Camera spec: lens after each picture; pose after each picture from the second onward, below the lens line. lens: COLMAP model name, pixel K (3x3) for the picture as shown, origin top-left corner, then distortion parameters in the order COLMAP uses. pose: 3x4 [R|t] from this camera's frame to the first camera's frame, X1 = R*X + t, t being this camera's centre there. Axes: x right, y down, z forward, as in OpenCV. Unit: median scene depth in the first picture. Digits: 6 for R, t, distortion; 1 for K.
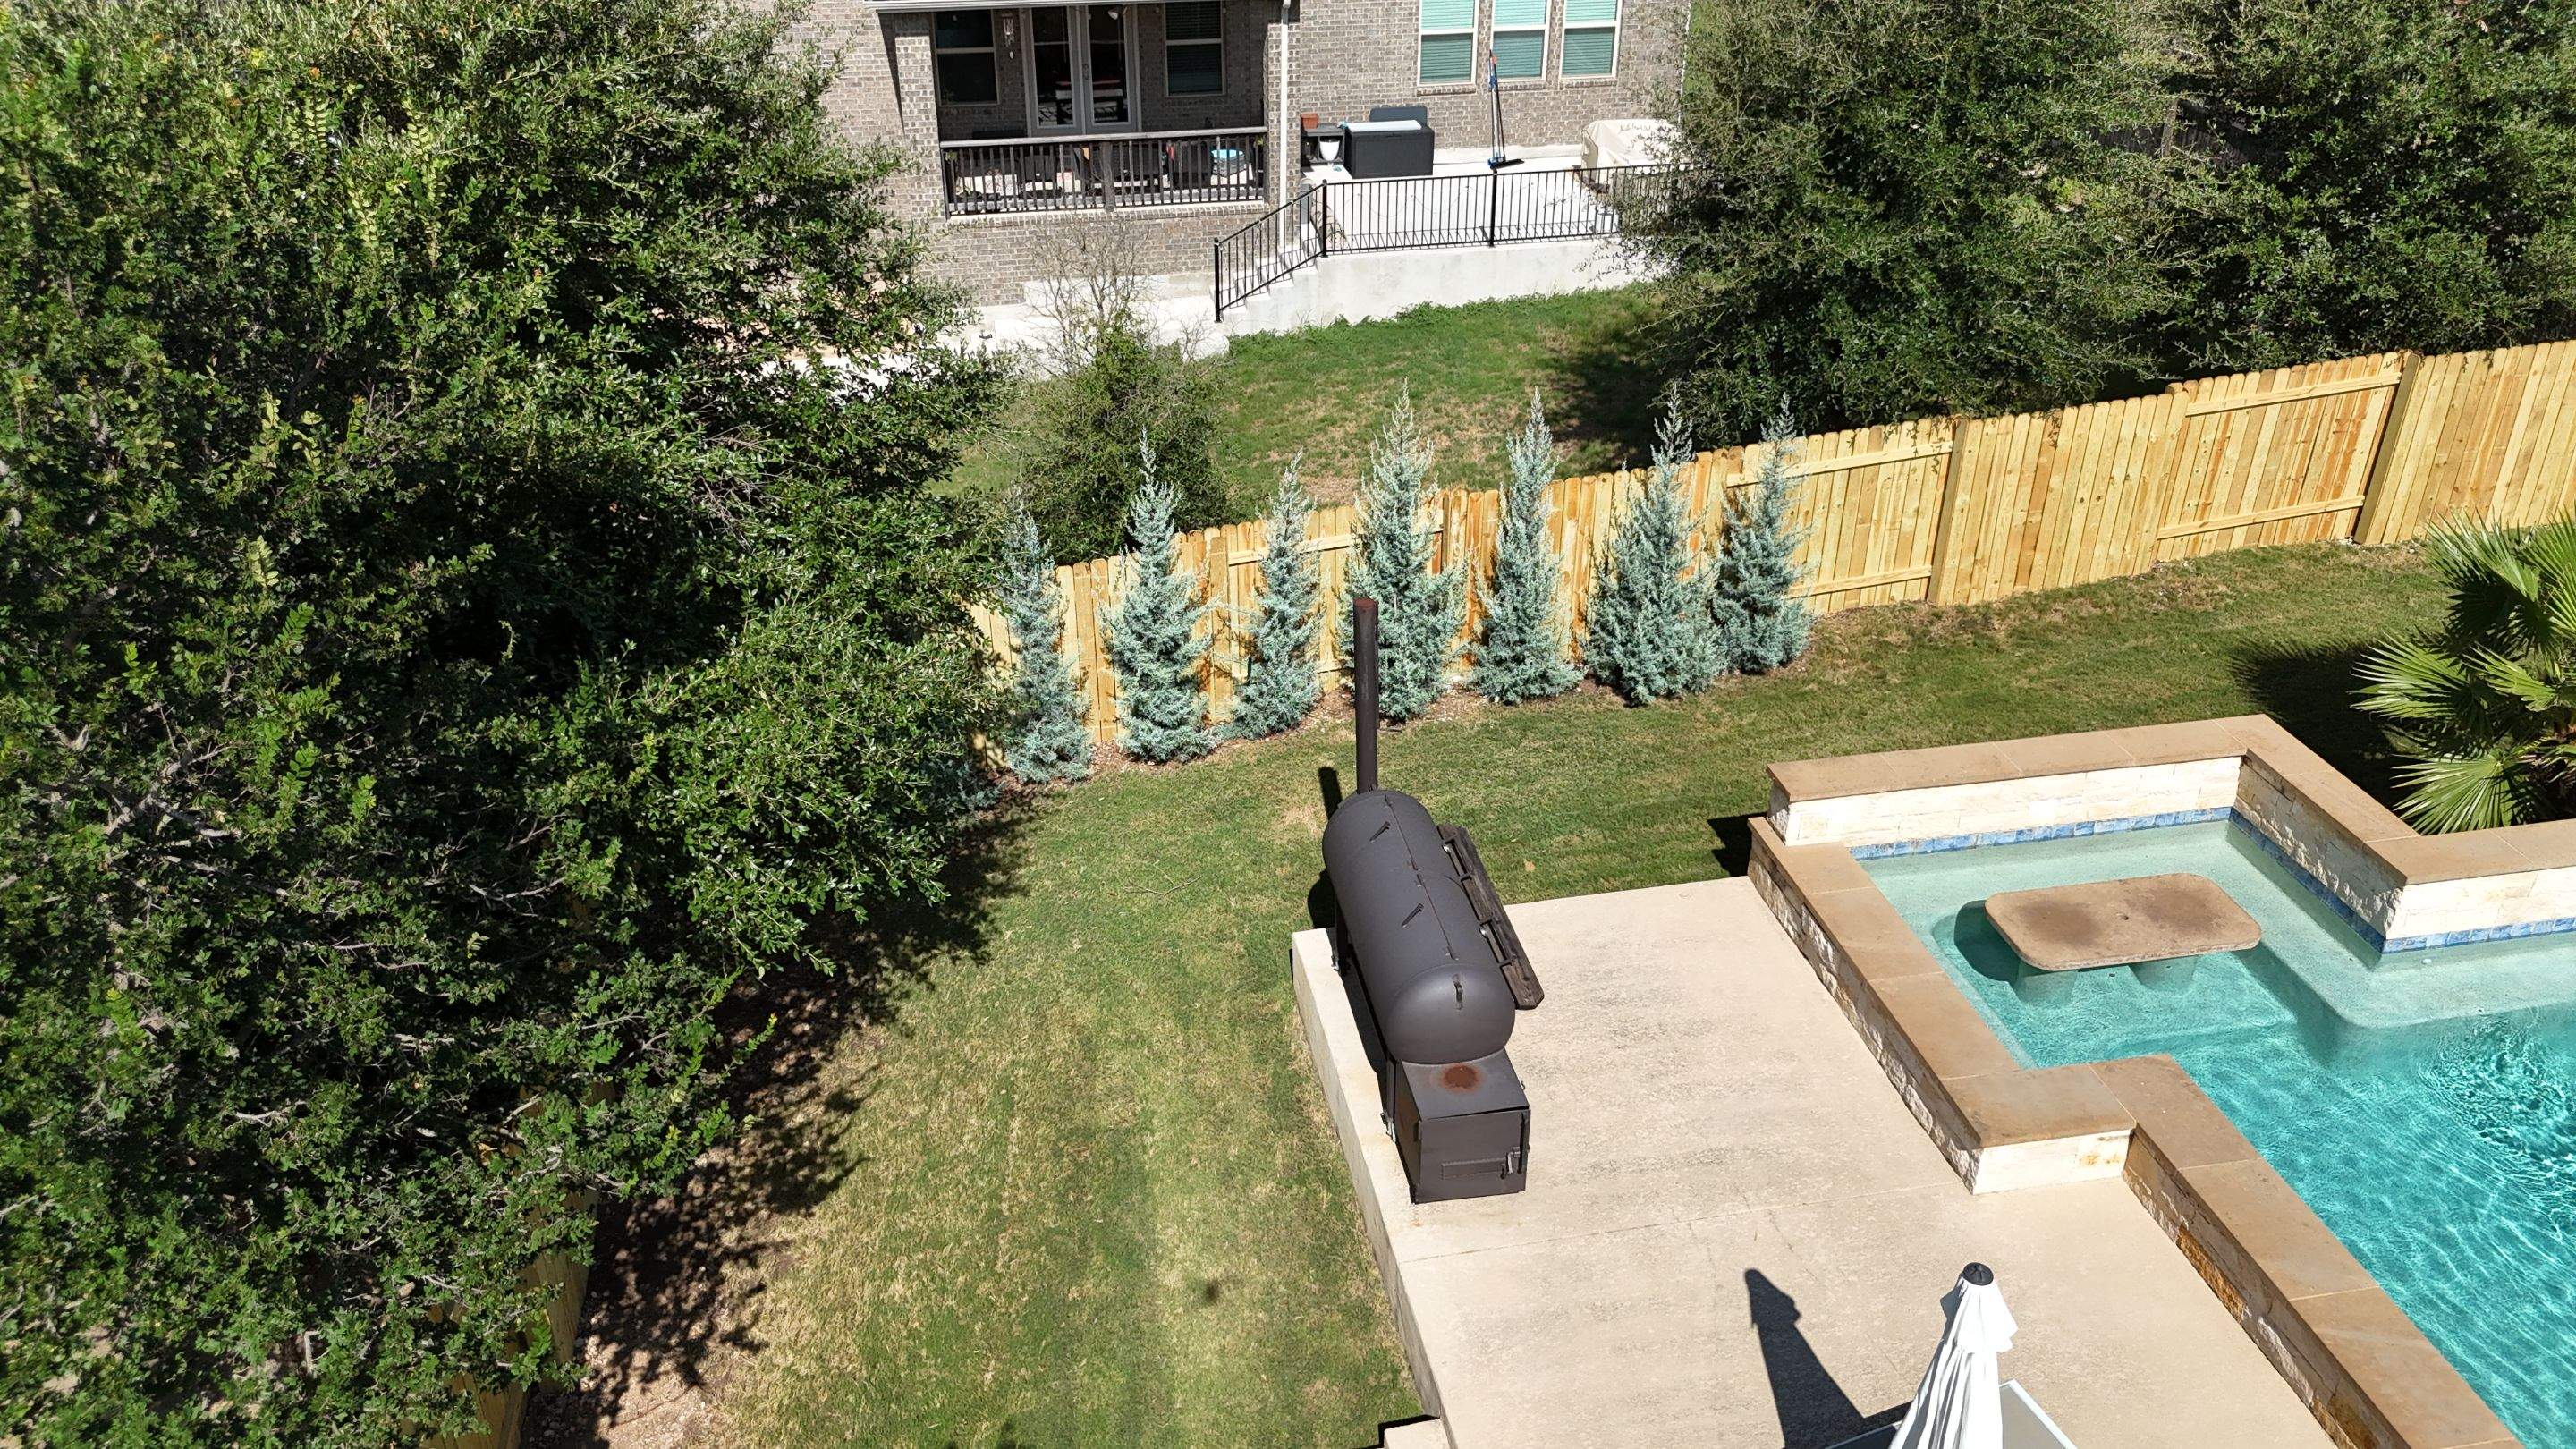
lens RADIAL K [[1920.4, 0, 1287.5], [0, 1920.4, 740.6], [0, 0, 1]] dist [0.055338, -0.037254]
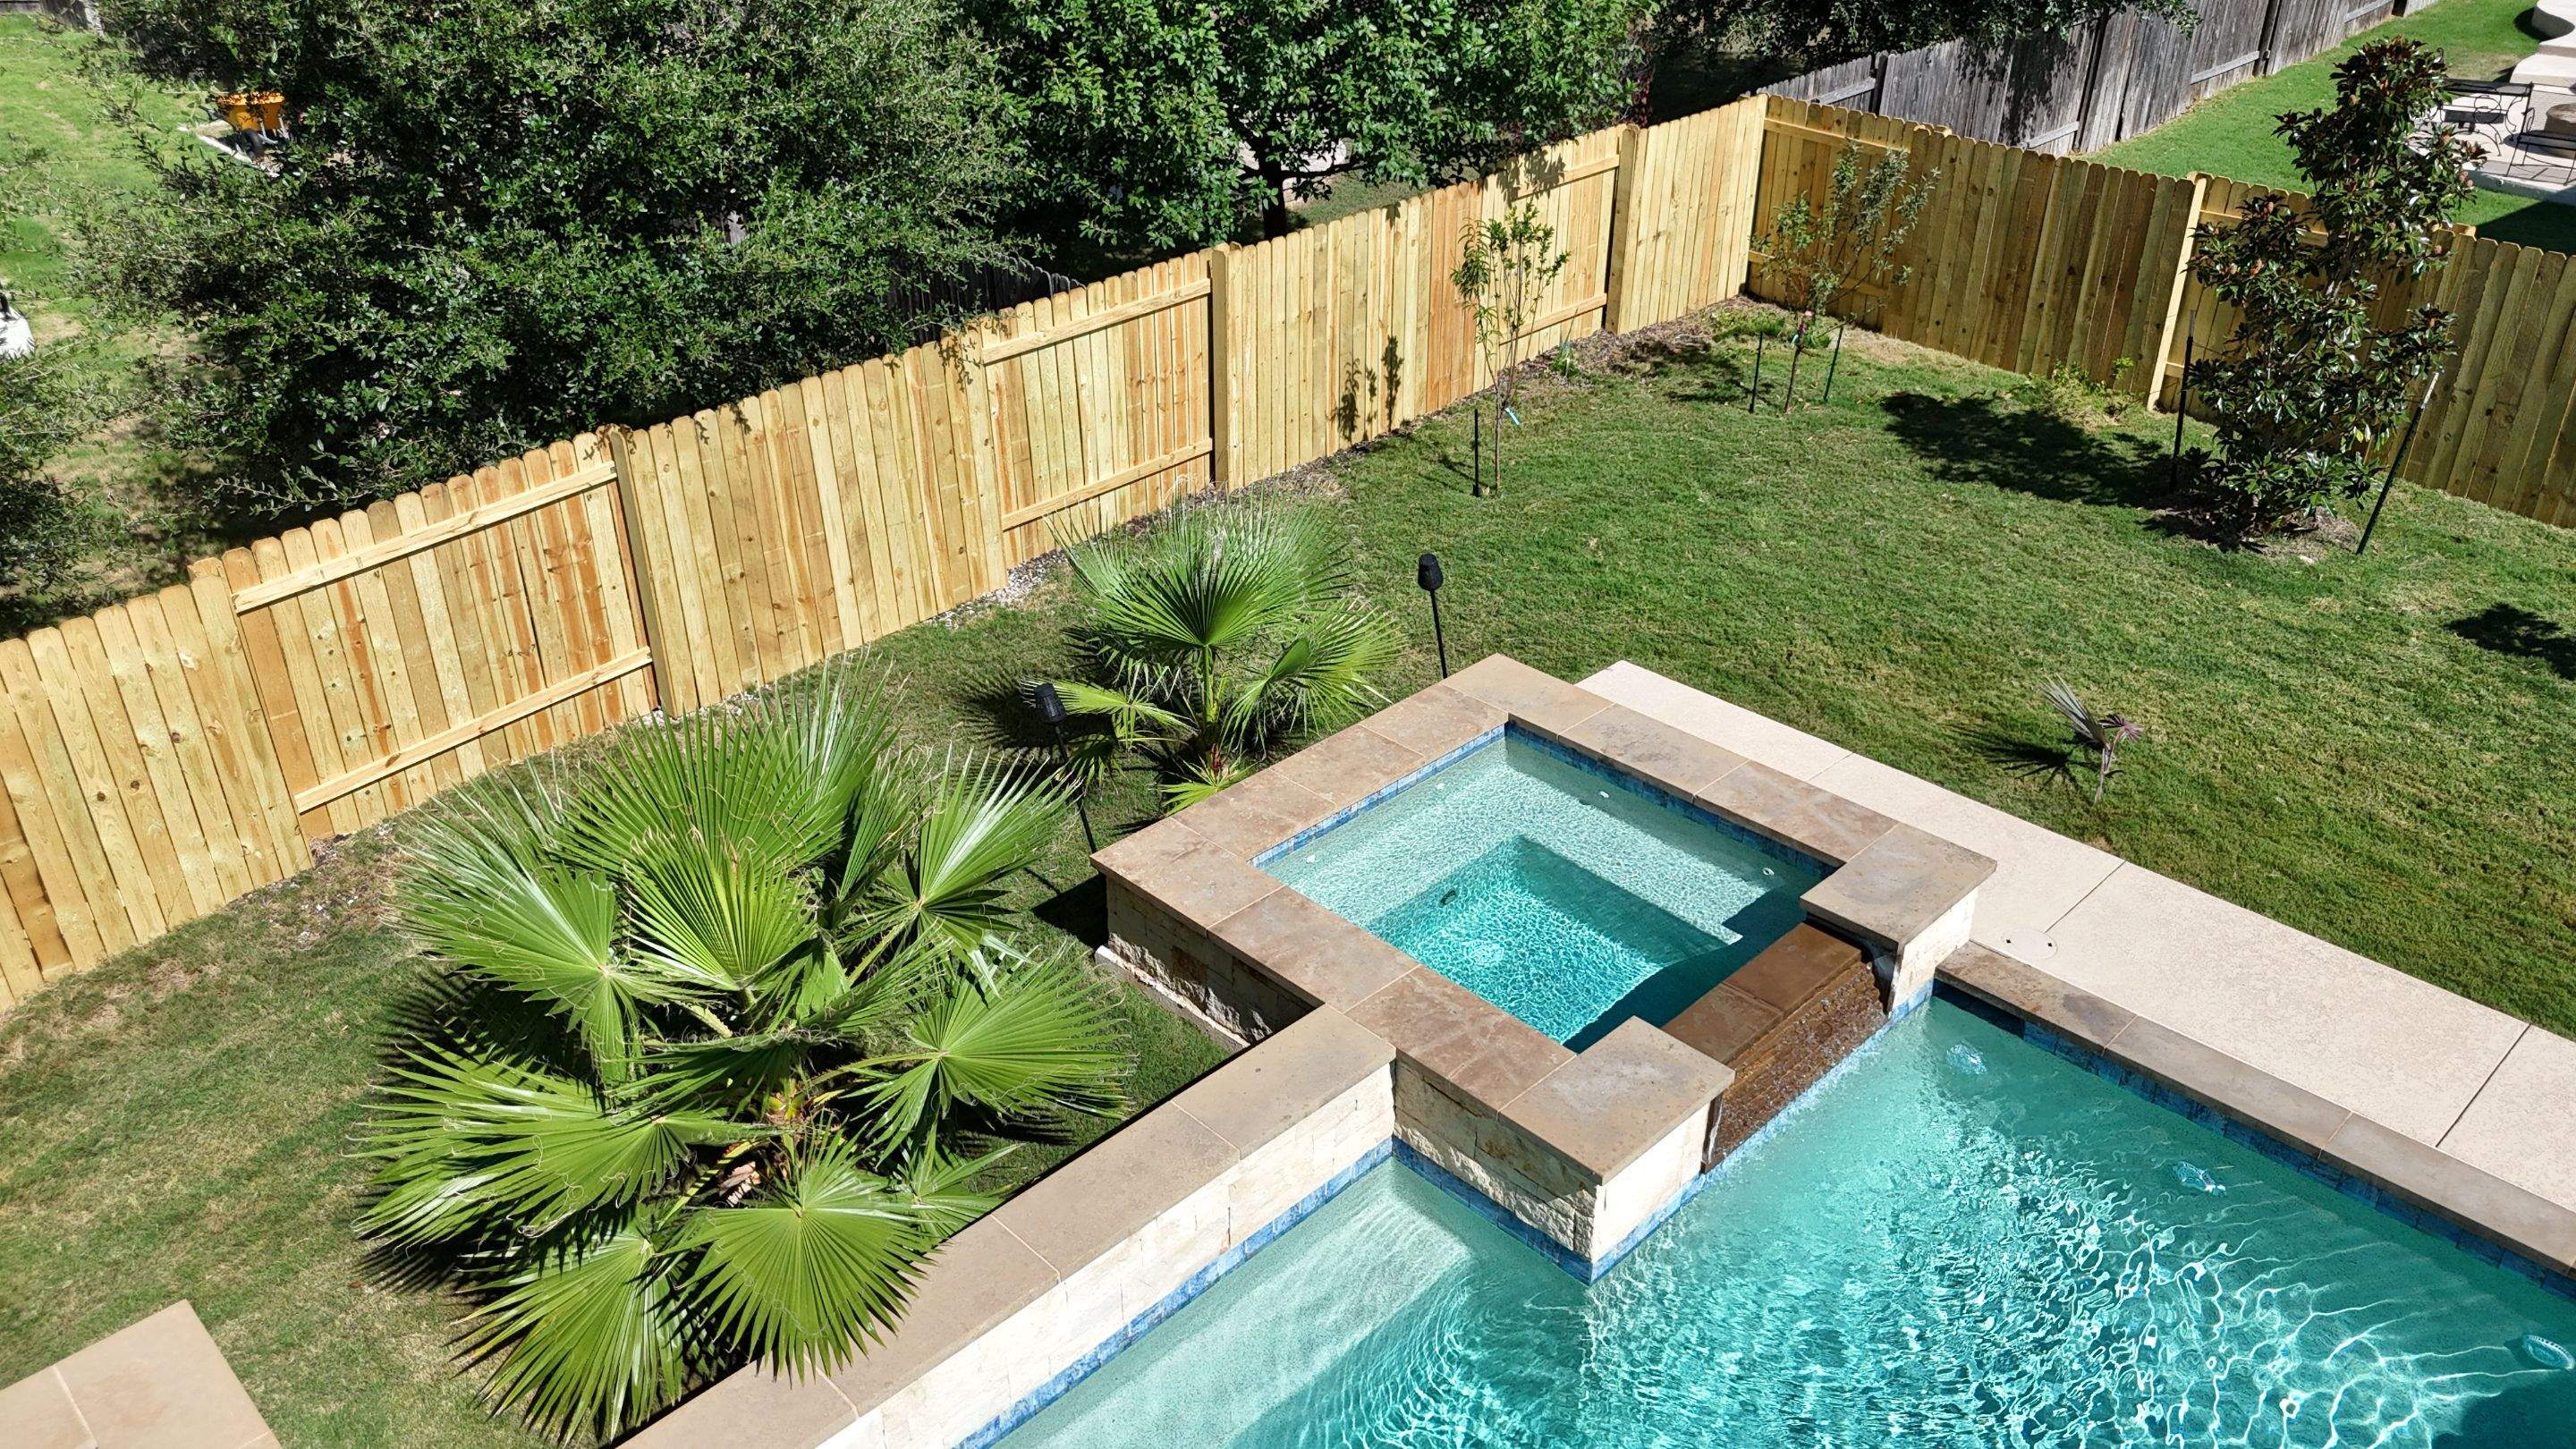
lens RADIAL K [[1920.4, 0, 1300.4], [0, 1920.4, 730.6], [0, 0, 1]] dist [0.055338, -0.037254]
pose [[0.830505, -0.270995, 0.486645, 0.423027], [0.271634, 0.959785, 0.070901, -0.087928], [-0.486288, 0.073306, 0.870718, 0.348153]]
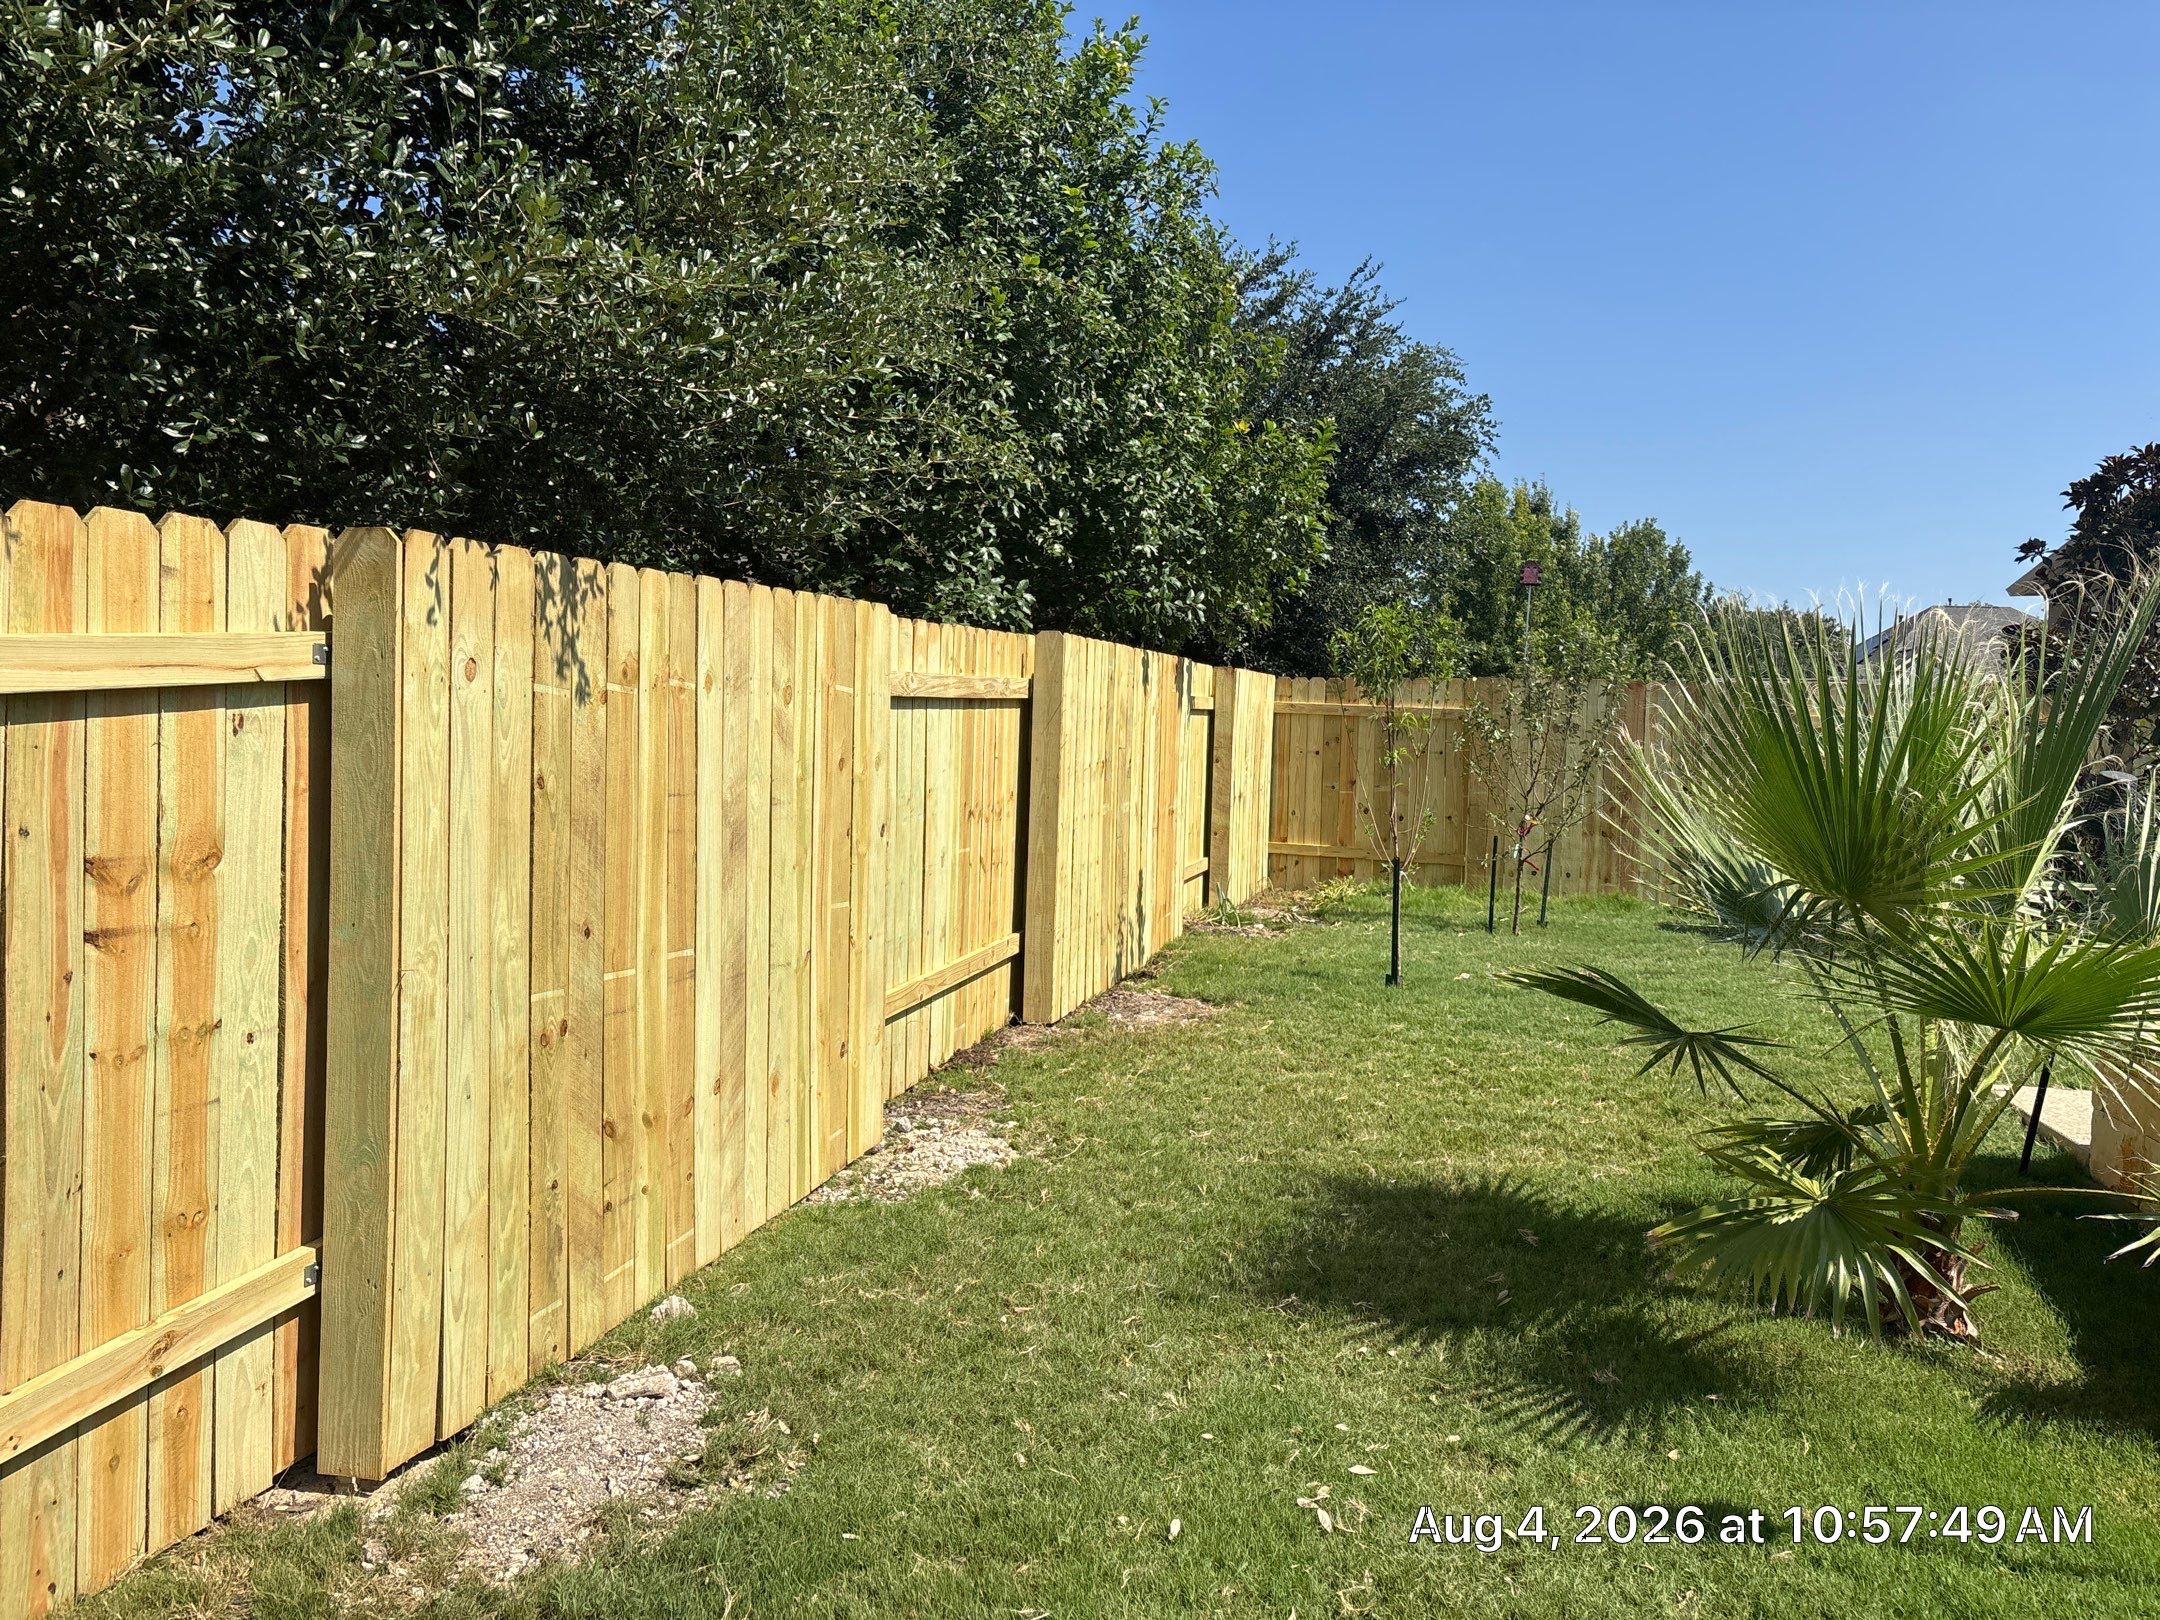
lens RADIAL K [[1626.6, 0, 1072.3], [0, 1626.6, 813.1], [0, 0, 1]] dist [0.052456, -0.040642]
pose [[0.418514, -0.010249, 0.908153, 0.439415], [0.419096, 0.889288, -0.183100, -0.103197], [-0.805733, 0.457233, 0.376475, 0.868609]]
